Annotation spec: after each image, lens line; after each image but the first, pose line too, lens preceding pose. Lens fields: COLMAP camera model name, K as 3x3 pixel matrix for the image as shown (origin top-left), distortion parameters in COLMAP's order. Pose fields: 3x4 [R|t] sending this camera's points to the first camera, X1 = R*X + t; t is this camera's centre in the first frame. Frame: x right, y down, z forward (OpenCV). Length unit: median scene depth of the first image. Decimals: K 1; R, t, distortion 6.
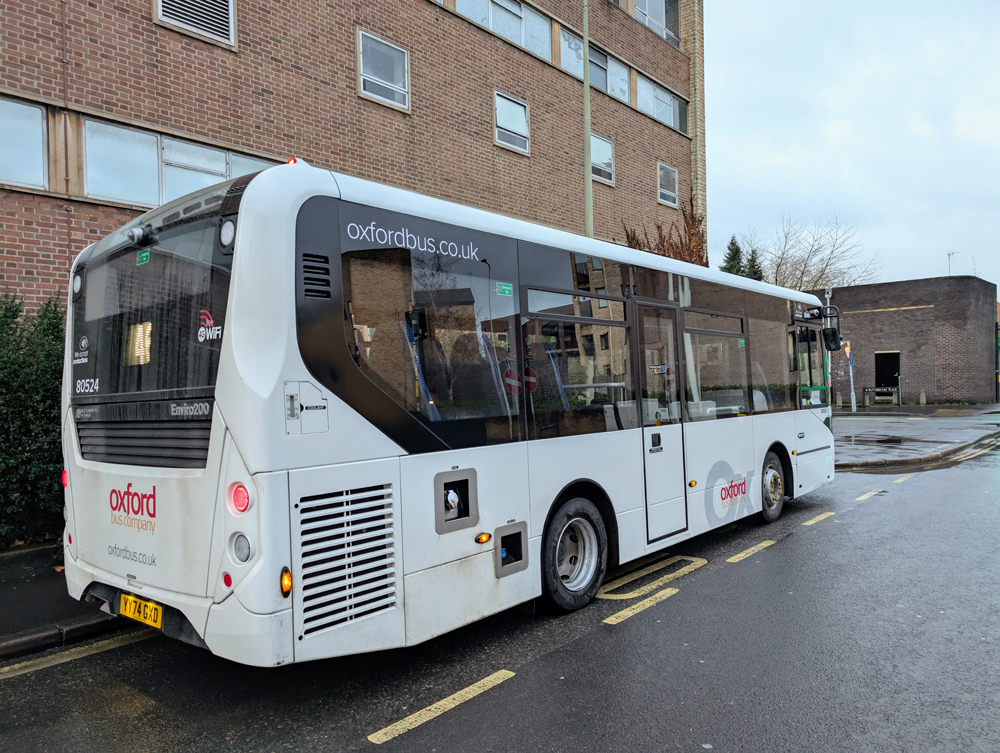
lens RADIAL K [[723.0, 0, 500.0], [0, 723.0, 376.5], [0, 0, 1]] dist [0.001183, -0.000524]
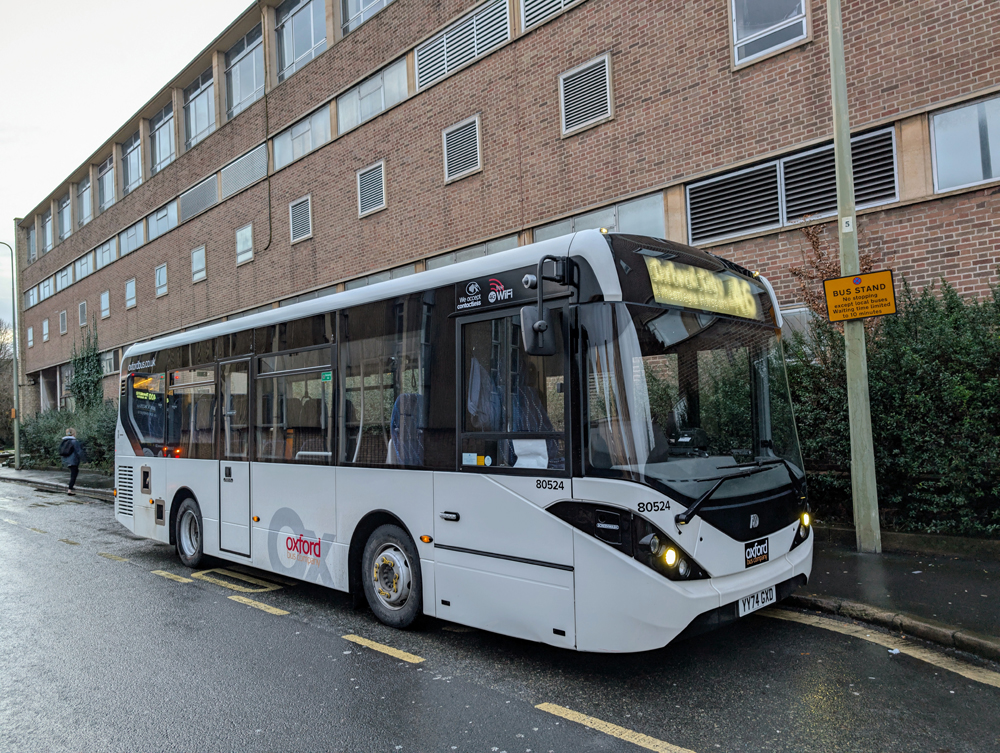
lens RADIAL K [[647.2, 0, 500.4], [0, 647.2, 408.8], [0, 0, 1]] dist [-0.004416, -0.000961]
pose [[-0.024803, 0.022110, -0.999448, 1.091095], [0.059607, 0.998009, 0.020599, -0.011861], [0.997914, -0.059064, -0.026072, 1.256573]]
